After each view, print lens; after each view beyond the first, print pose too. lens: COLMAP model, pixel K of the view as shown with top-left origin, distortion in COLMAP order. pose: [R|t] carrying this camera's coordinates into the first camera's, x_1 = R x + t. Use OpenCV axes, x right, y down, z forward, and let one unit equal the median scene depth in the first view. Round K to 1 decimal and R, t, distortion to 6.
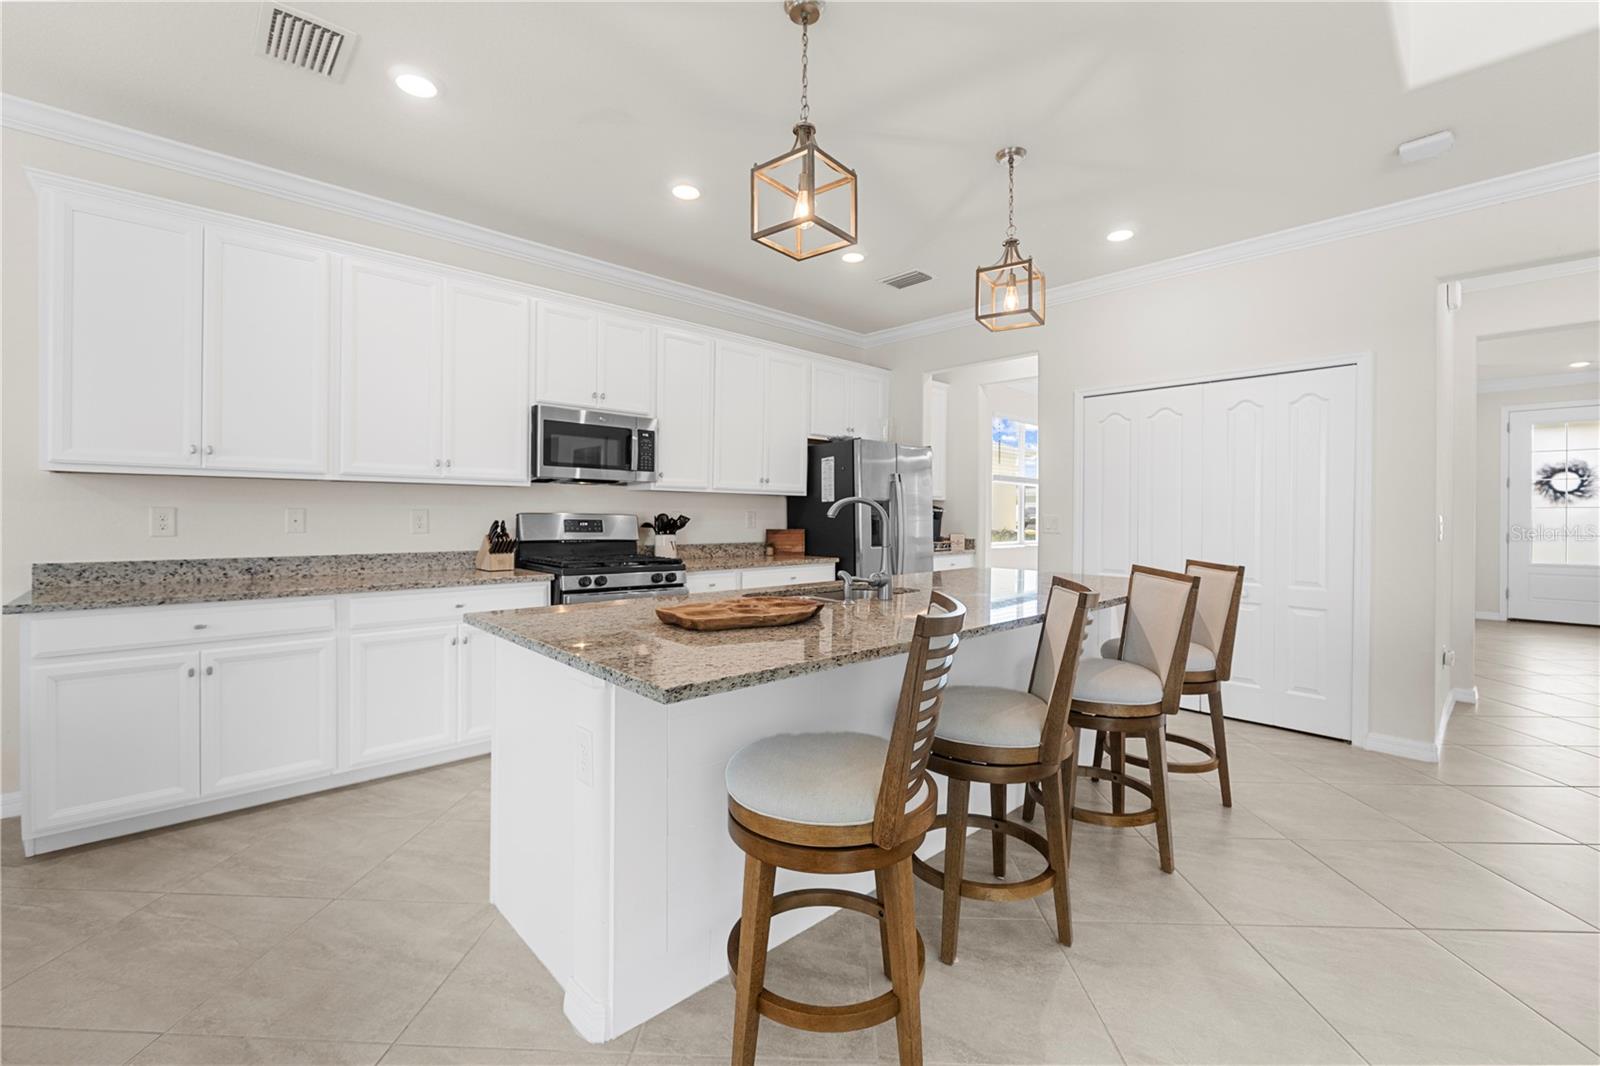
lens RADIAL K [[671.0, 0, 806.7], [0, 671.0, 518.9], [0, 0, 1]] dist [-0.002063, -0.000229]
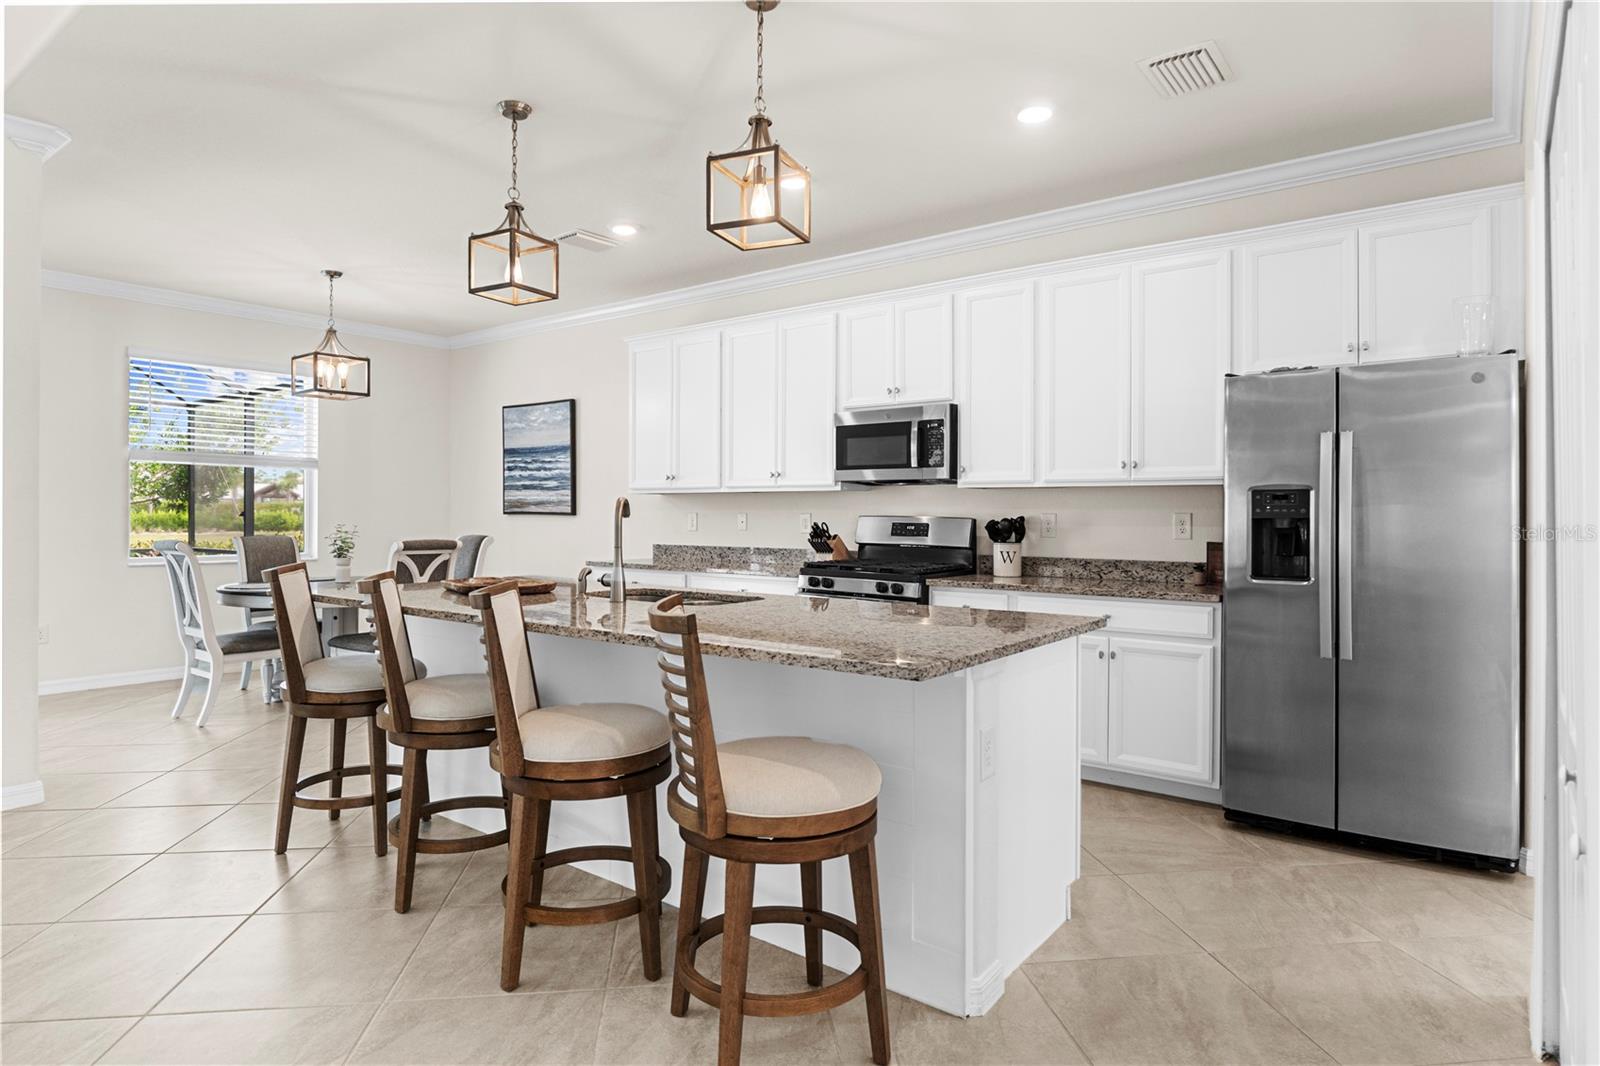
lens RADIAL K [[903.9, 0, 797.0], [0, 903.9, 517.7], [0, 0, 1]] dist [0.001003, -0.001682]
pose [[0.146243, -0.005808, -0.989232, 0.711262], [-0.013340, 0.999880, -0.007843, 0.004449], [0.989159, 0.014343, 0.146148, 0.523637]]
